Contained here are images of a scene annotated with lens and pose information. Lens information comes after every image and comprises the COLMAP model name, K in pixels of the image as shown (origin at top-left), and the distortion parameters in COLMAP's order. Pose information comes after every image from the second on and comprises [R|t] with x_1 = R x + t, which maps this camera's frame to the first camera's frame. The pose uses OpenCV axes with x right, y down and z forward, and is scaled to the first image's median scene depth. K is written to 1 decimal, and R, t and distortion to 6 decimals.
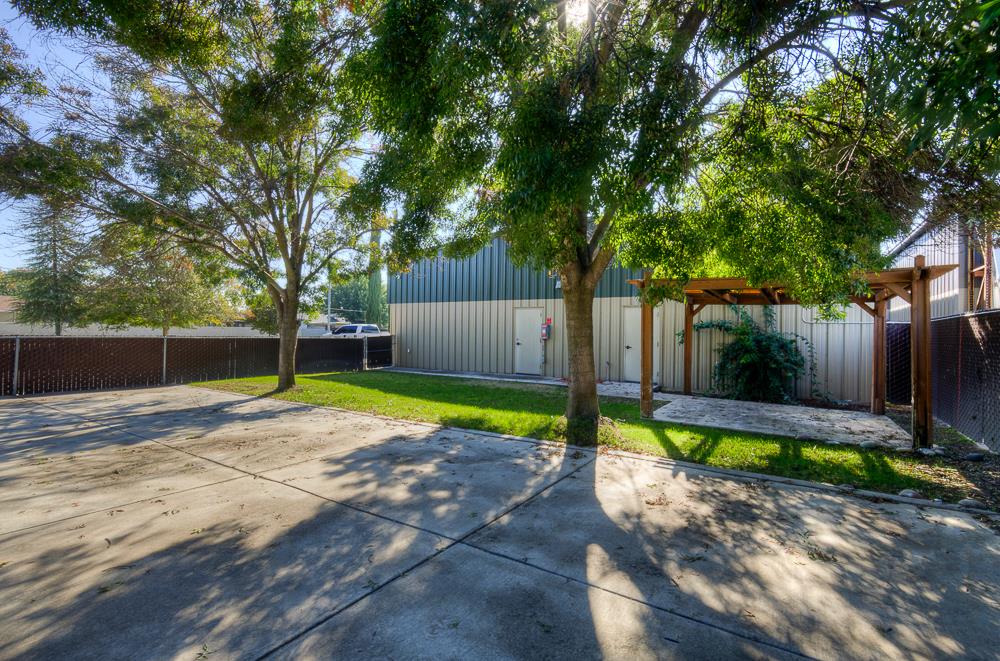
lens RADIAL K [[454.8, 0, 474.1], [0, 454.8, 325.9], [0, 0, 1]] dist [-0.002655, 0.002197]
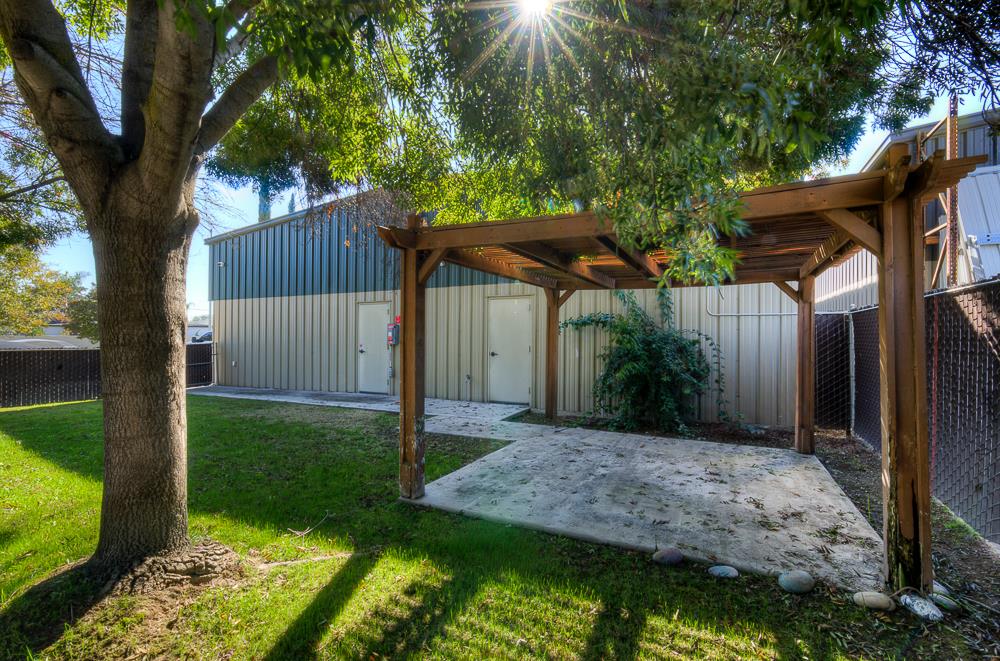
lens RADIAL K [[454.8, 0, 502.2], [0, 454.8, 333.8], [0, 0, 1]] dist [-0.002655, 0.002197]
pose [[0.988141, -0.017162, 0.152588, 0.300074], [0.015738, 0.999821, 0.010534, 0.008832], [-0.152741, -0.008008, 0.988234, 0.349991]]
